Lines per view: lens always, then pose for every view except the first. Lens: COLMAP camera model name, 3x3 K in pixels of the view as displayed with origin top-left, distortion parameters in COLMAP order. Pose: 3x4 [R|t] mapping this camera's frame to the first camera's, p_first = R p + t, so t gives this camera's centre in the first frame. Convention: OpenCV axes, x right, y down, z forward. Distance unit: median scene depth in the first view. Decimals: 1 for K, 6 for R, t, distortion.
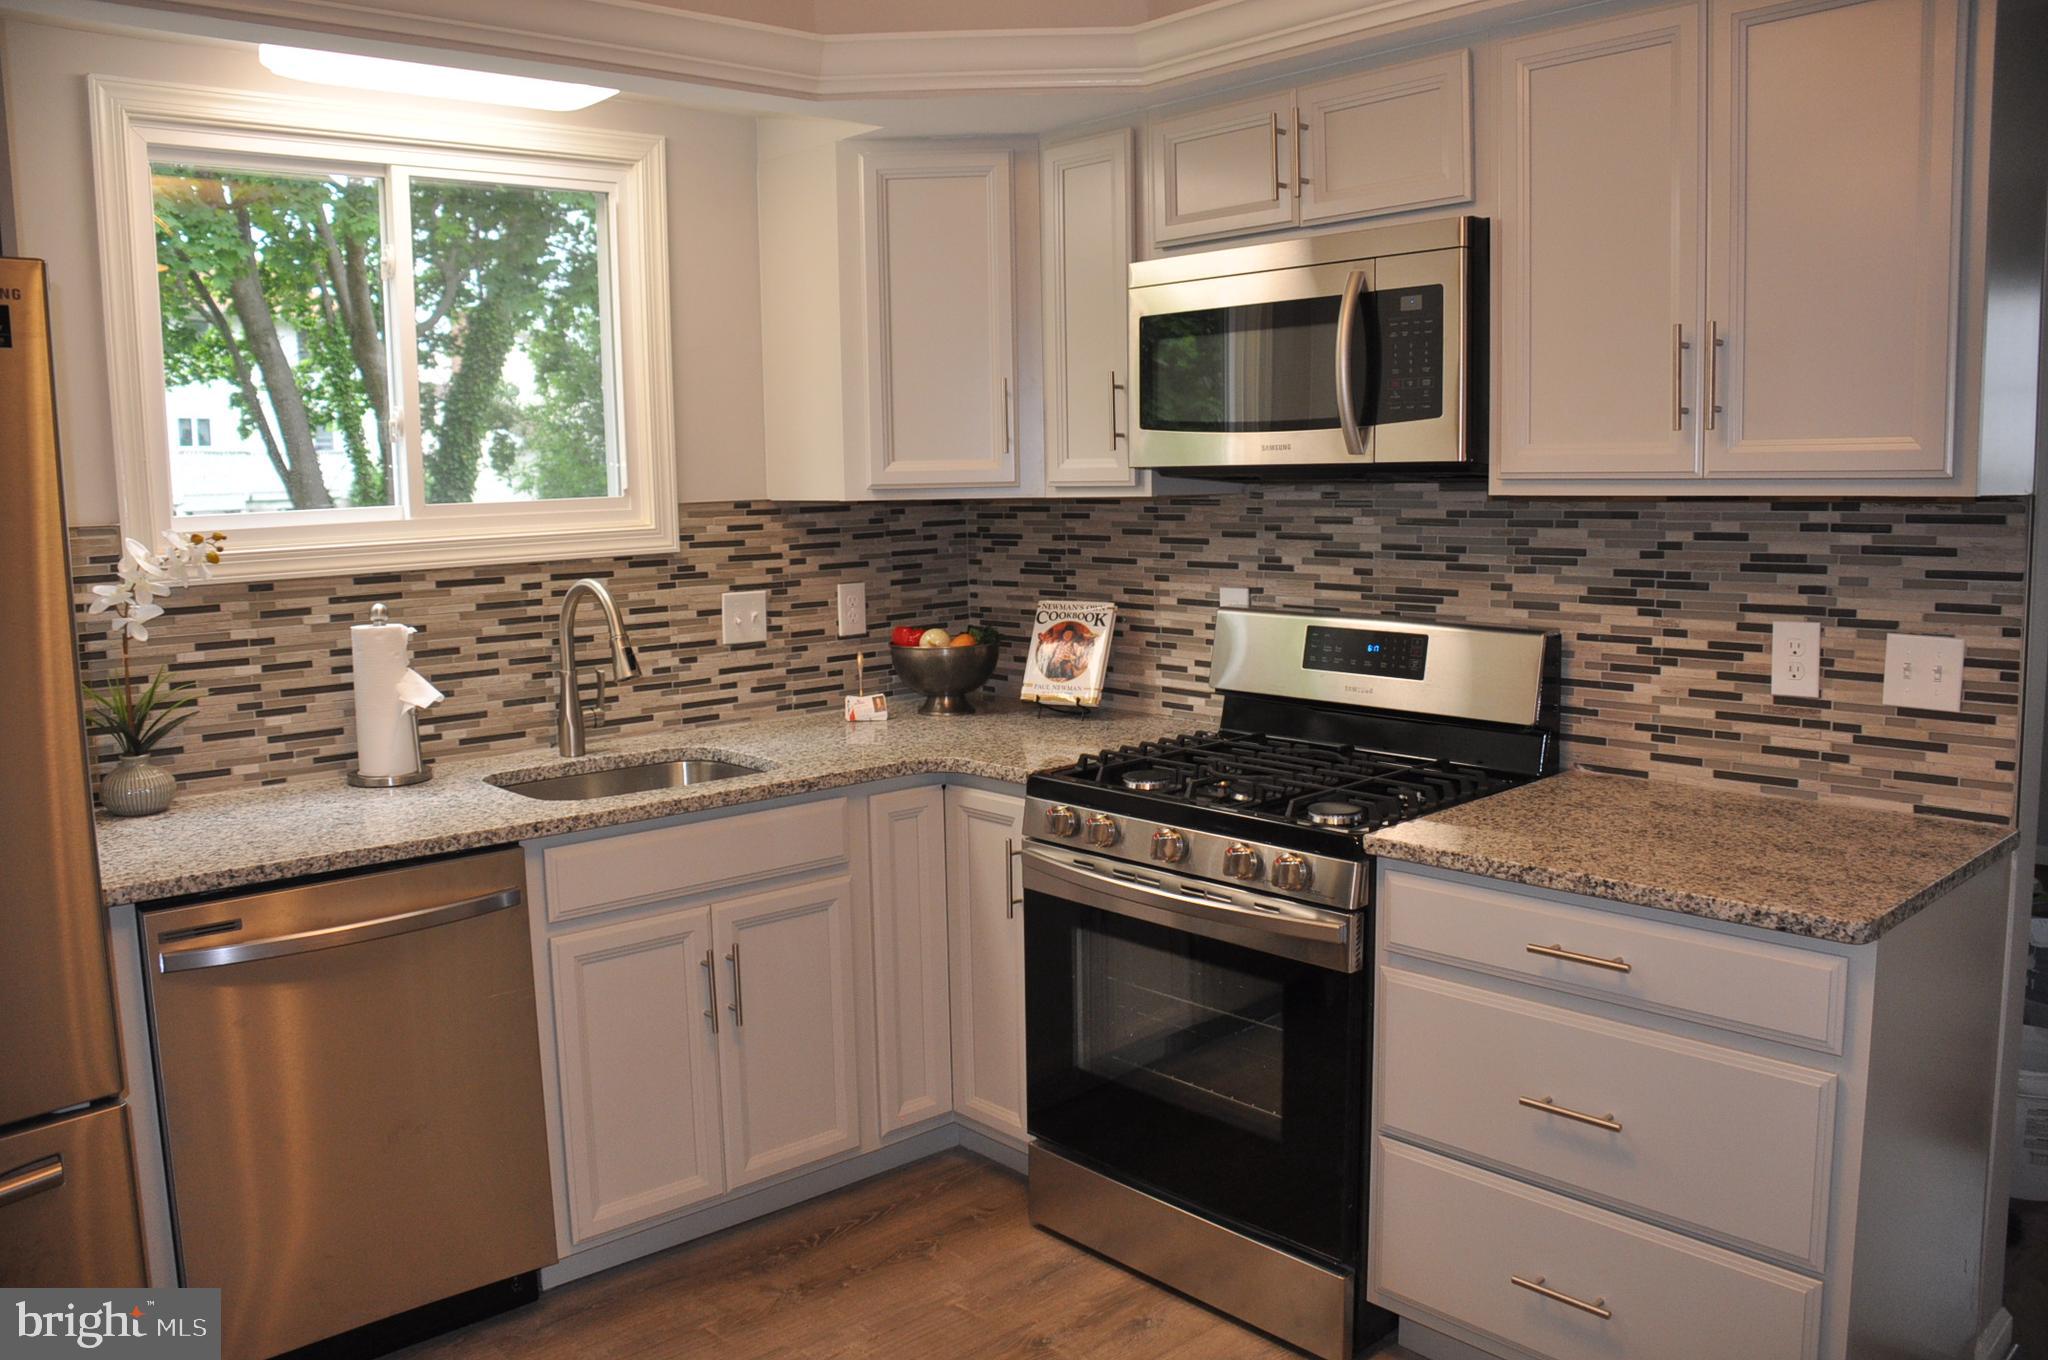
lens RADIAL K [[1583.8, 0, 1027.8], [0, 1583.8, 671.8], [0, 0, 1]] dist [-0.122263, 0.035417]
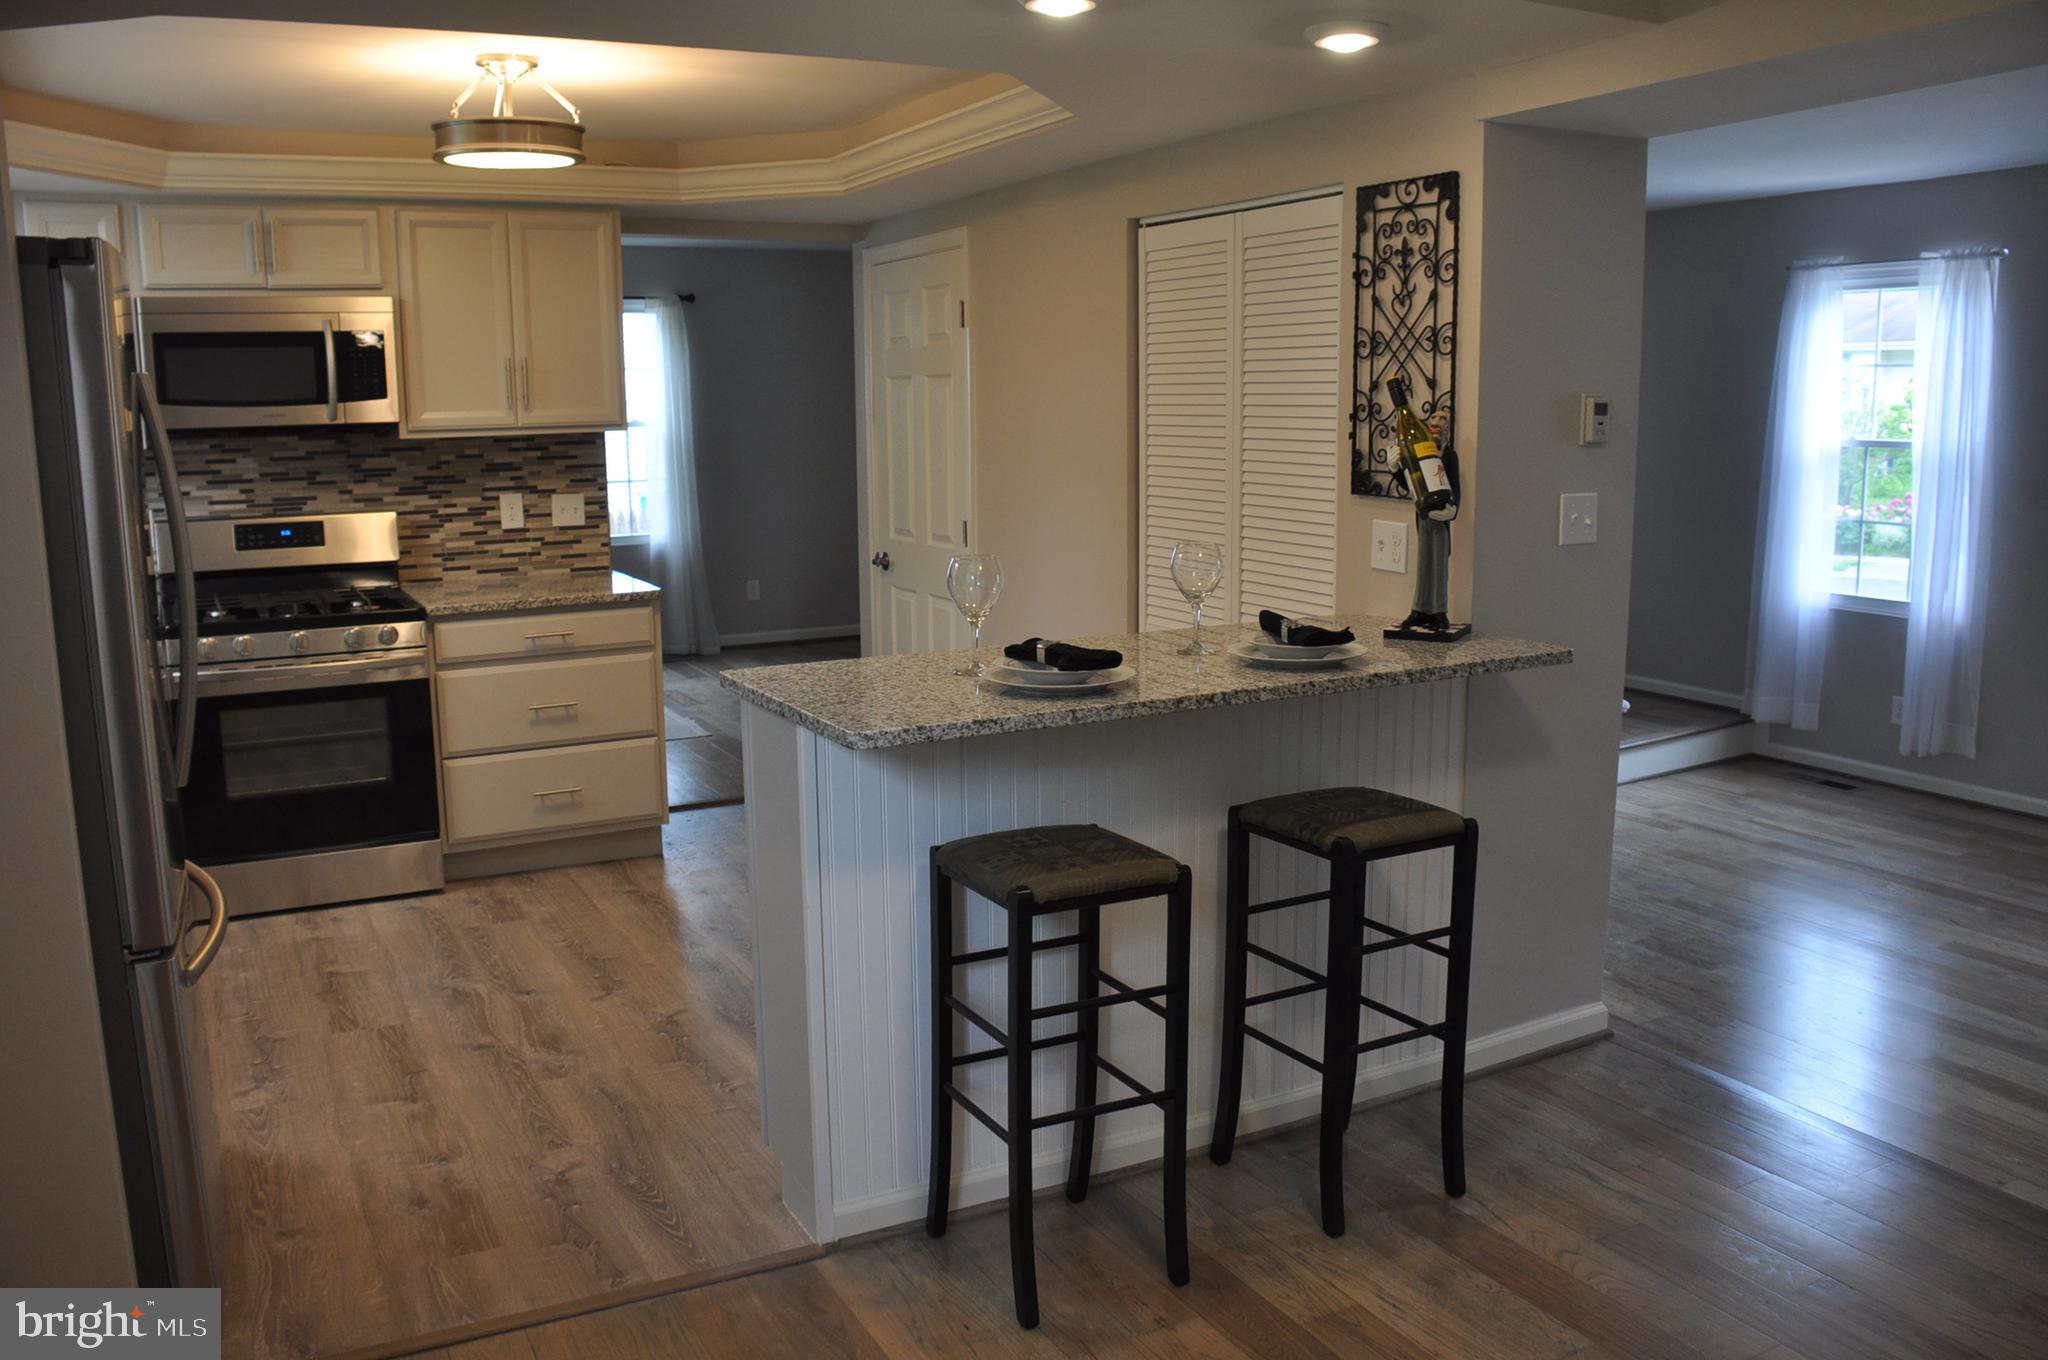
lens RADIAL K [[1583.8, 0, 1020.1], [0, 1583.8, 682.4], [0, 0, 1]] dist [-0.122263, 0.035417]
pose [[0.226052, -0.151986, 0.962185, -1.375894], [0.127525, 0.983870, 0.125451, 0.040840], [-0.965732, 0.094344, 0.241788, -0.180756]]
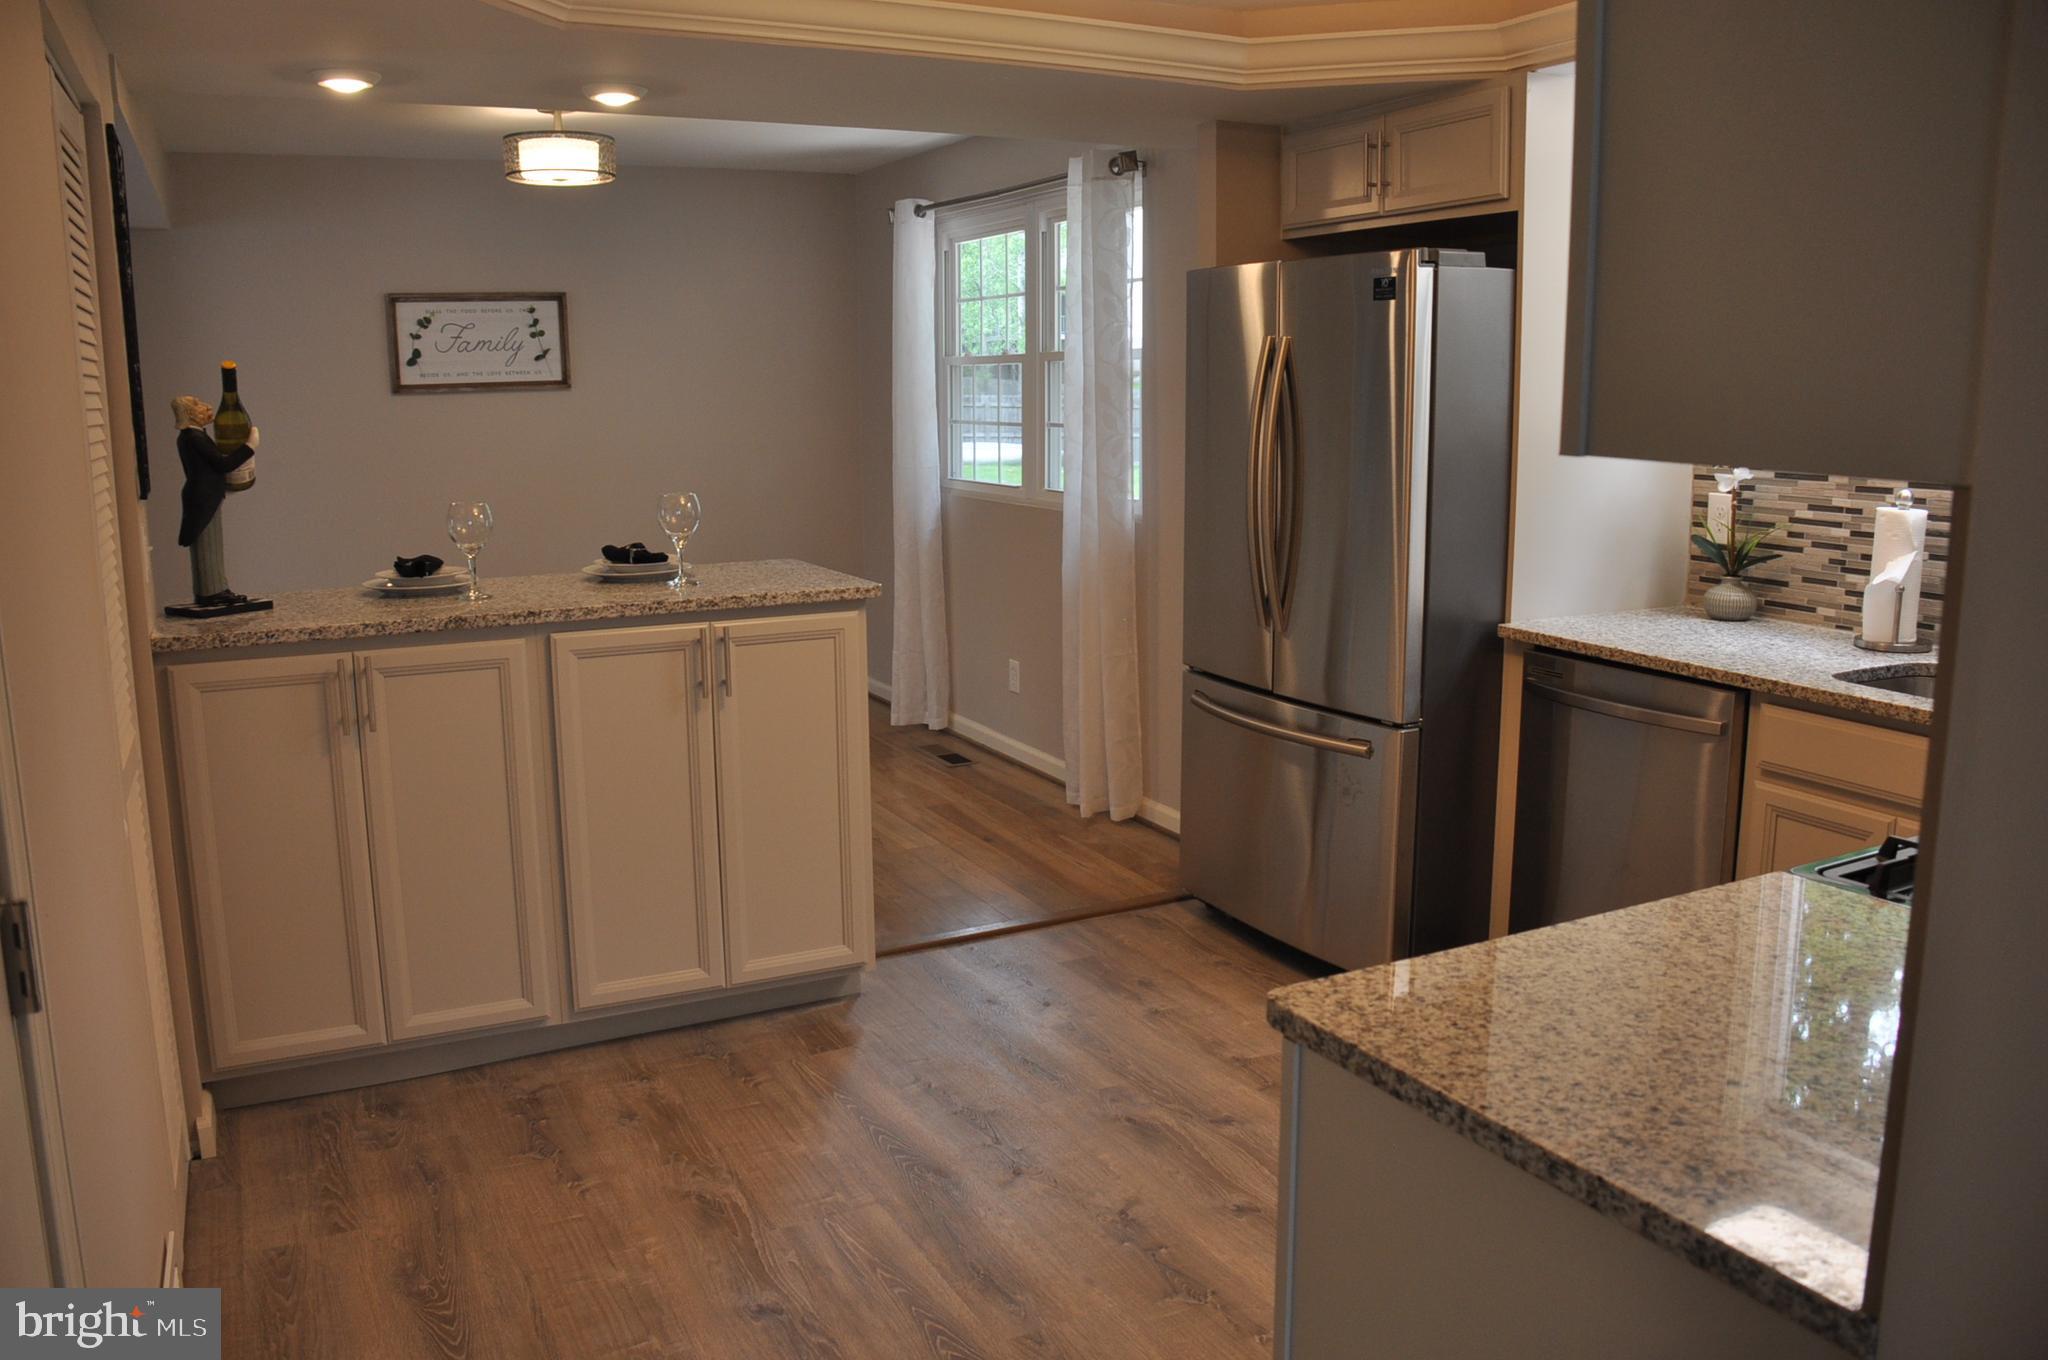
lens RADIAL K [[1583.8, 0, 1020.5], [0, 1583.8, 666.6], [0, 0, 1]] dist [-0.122263, 0.035417]
pose [[-0.256680, 0.190709, -0.947494, 0.886335], [-0.109322, 0.968319, 0.224516, -0.106184], [0.960294, 0.161210, -0.227700, 0.712561]]
